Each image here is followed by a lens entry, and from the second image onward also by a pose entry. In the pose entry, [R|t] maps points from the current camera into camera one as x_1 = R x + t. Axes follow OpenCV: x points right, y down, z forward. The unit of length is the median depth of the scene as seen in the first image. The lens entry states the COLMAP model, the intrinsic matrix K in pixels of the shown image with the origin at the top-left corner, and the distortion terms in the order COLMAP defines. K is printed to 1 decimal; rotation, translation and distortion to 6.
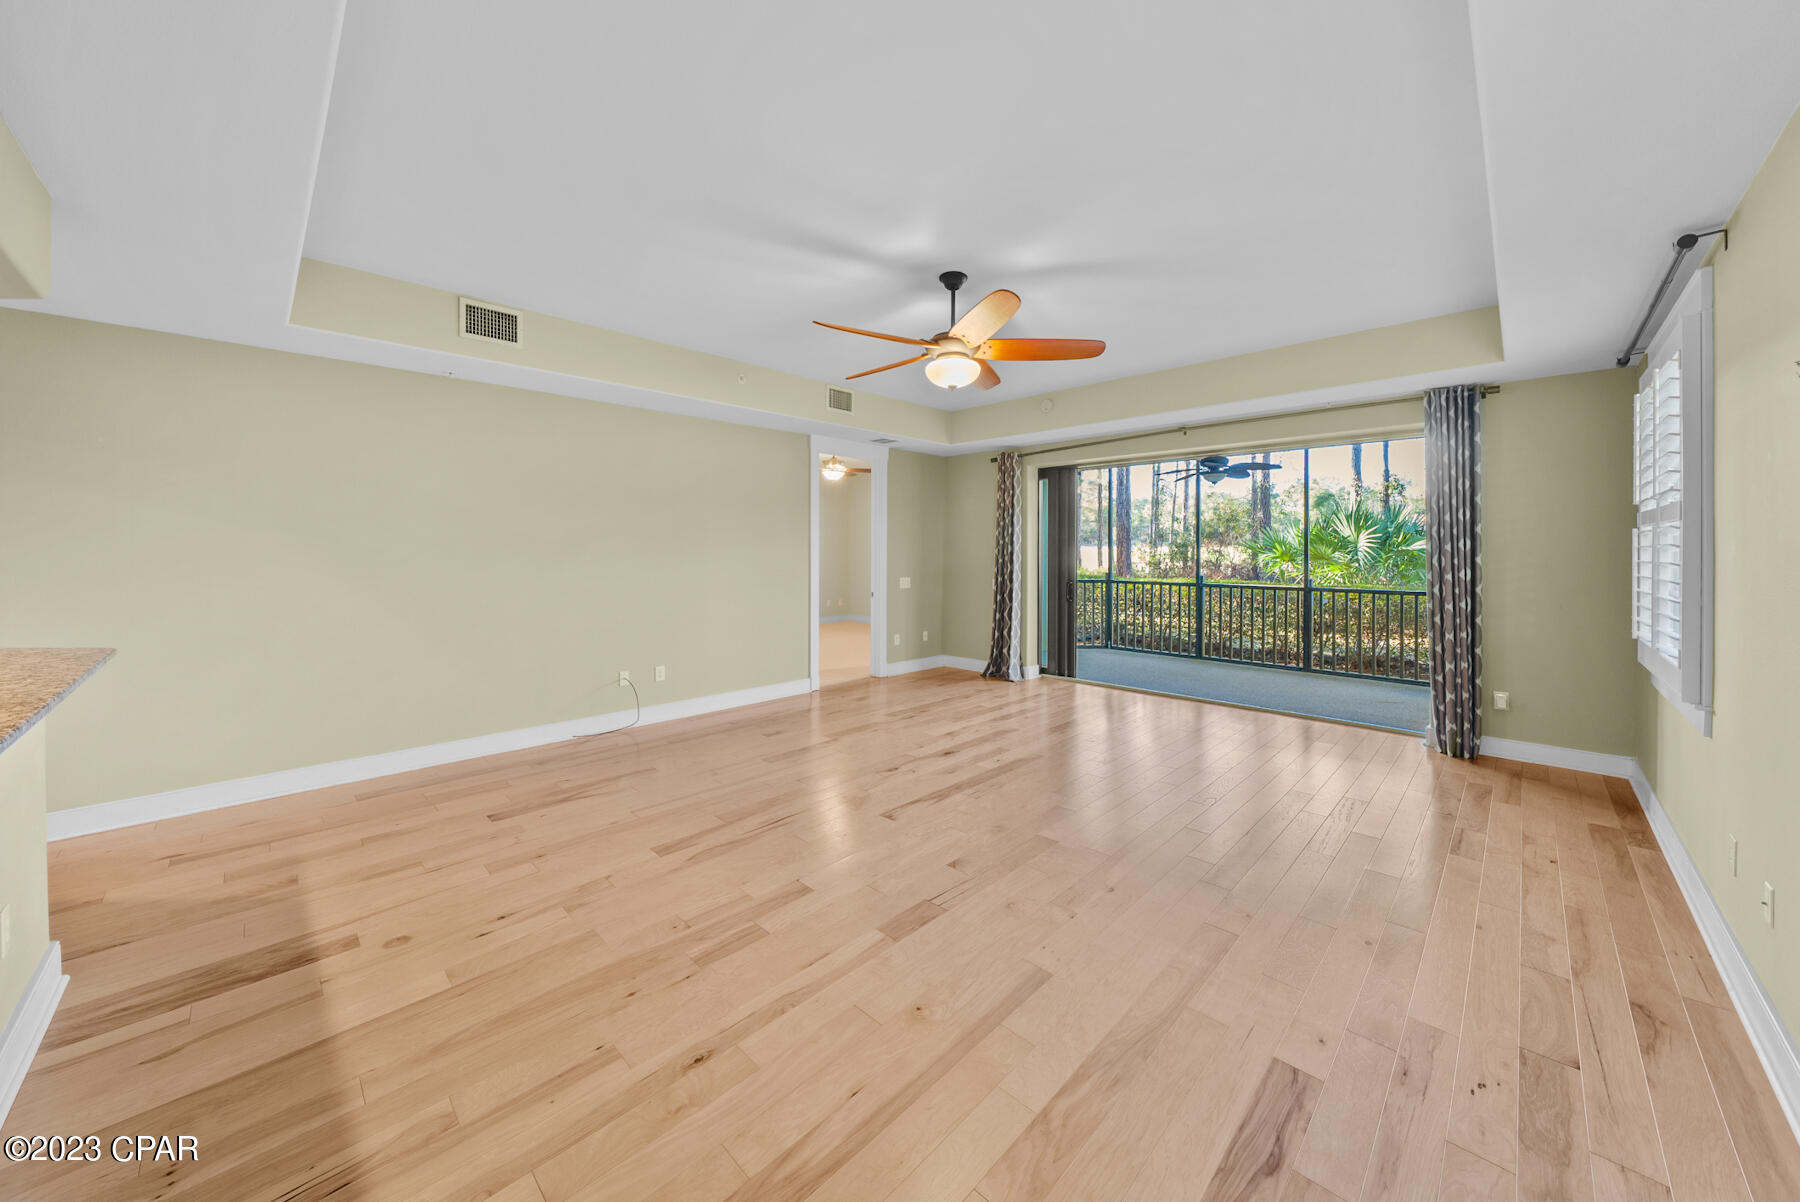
lens RADIAL K [[638.3, 0, 905.2], [0, 638.3, 552.2], [0, 0, 1]] dist [-0.001985, -0.000187]
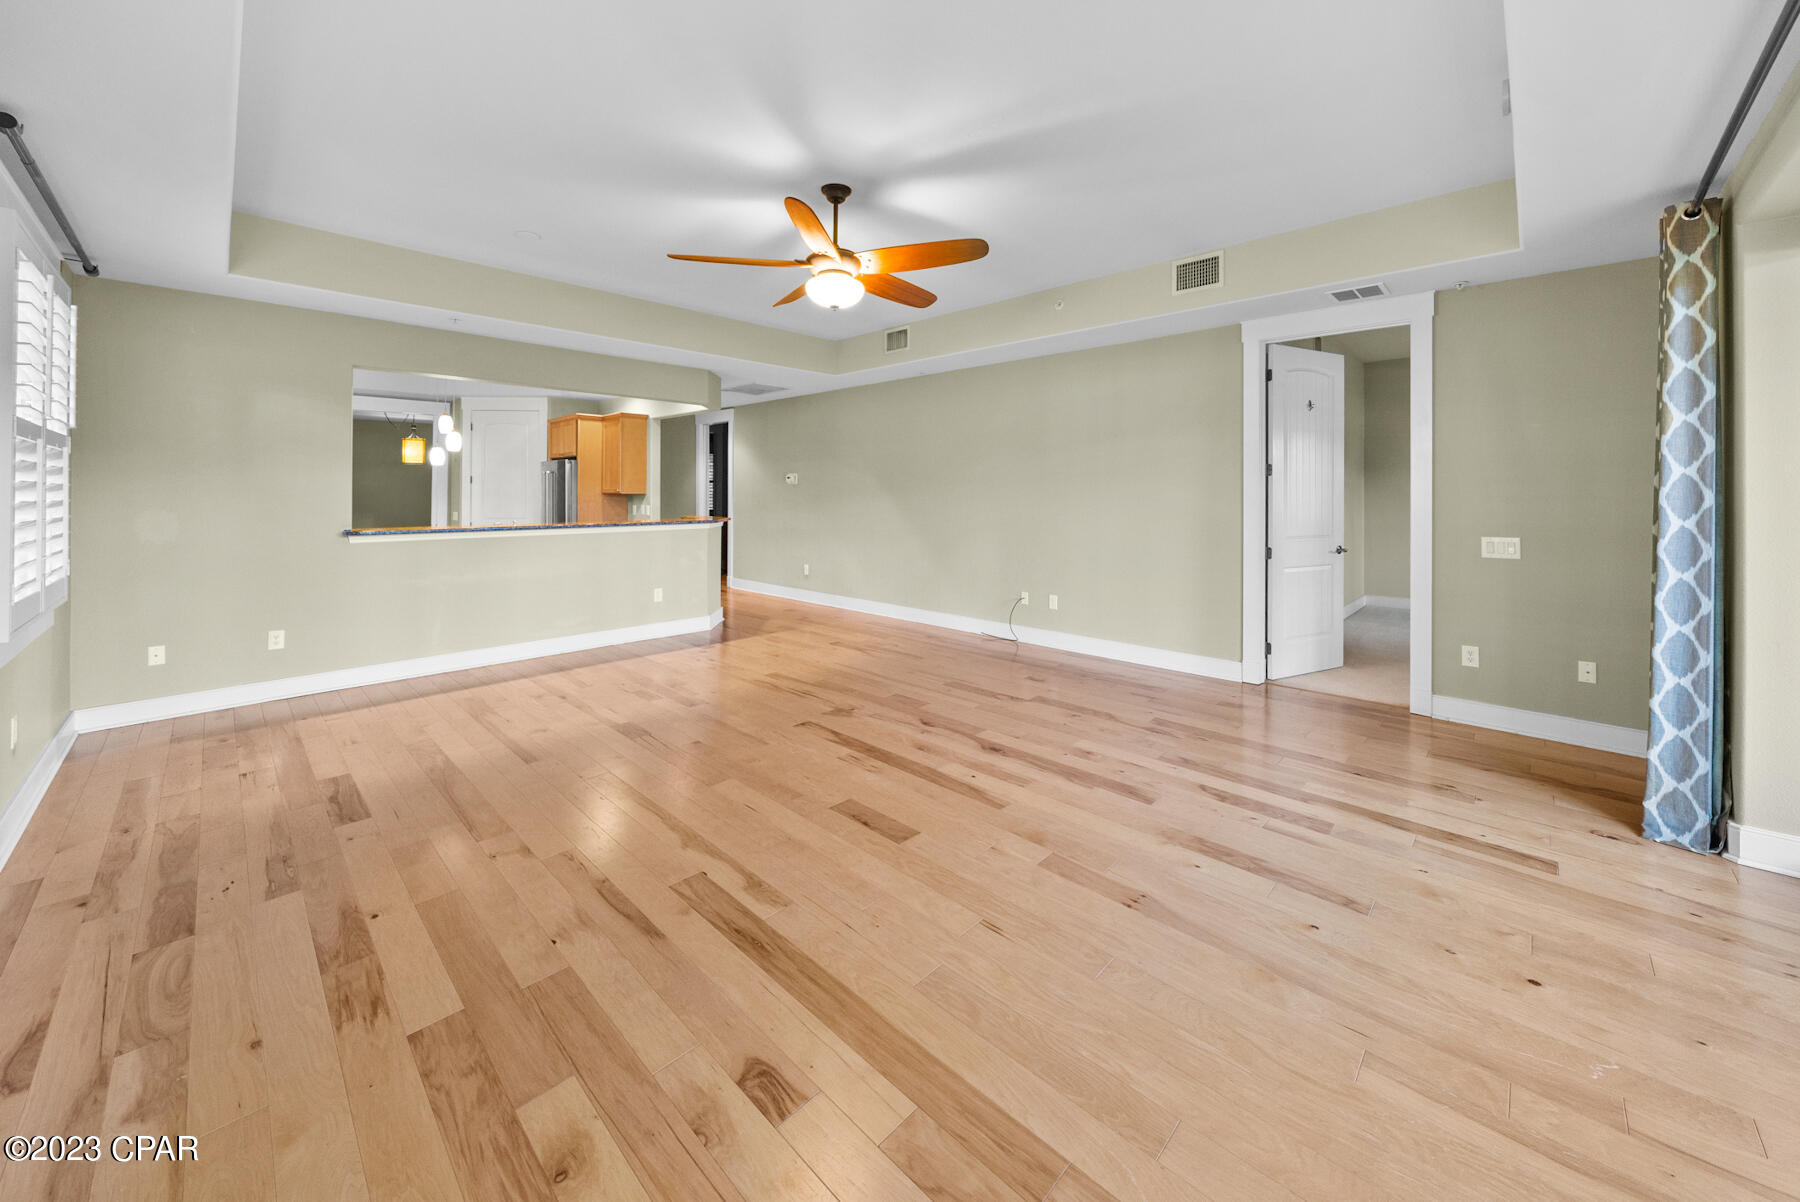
lens RADIAL K [[665.4, 0, 906.8], [0, 665.4, 491.0], [0, 0, 1]] dist [-0.001754, -0.000149]
pose [[0.006083, -0.005014, -0.999969, 0.591518], [-0.005625, 0.999971, -0.005049, 0.010852], [0.999966, 0.005656, 0.006055, 0.619147]]
